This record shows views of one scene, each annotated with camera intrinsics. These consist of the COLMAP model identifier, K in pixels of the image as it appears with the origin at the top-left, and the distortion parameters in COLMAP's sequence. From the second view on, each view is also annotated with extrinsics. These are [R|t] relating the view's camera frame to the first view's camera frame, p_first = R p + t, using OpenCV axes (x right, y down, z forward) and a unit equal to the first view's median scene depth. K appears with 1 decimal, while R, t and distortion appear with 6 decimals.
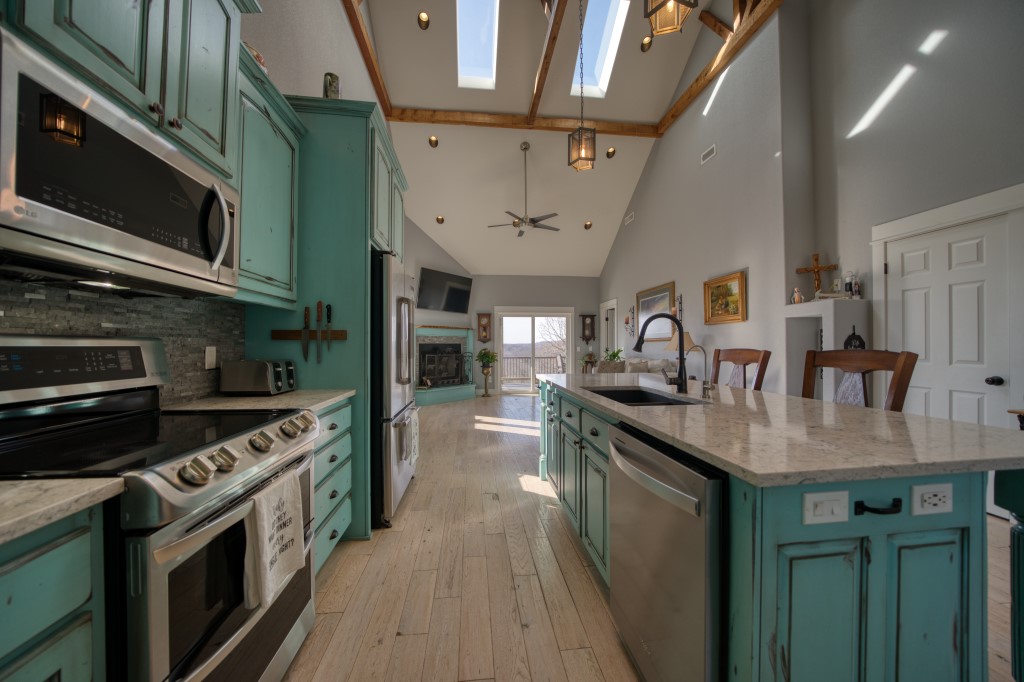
lens RADIAL K [[353.5, 0, 511.0], [0, 353.5, 343.4], [0, 0, 1]] dist [-0.022335, -0.000078]
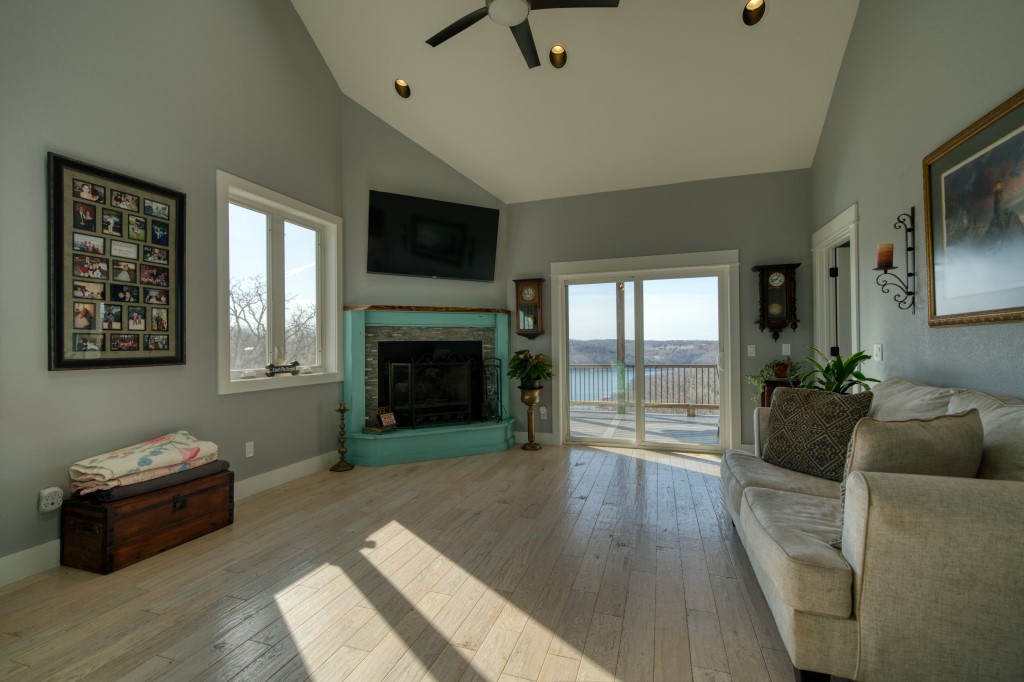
lens RADIAL K [[447.2, 0, 504.8], [0, 447.2, 343.8], [0, 0, 1]] dist [-0.004788, -0.000049]
pose [[0.902551, -0.009054, -0.430488, 0.167475], [0.012165, 0.999916, 0.004475, 0.002797], [0.430411, -0.009276, 0.902585, 0.433744]]
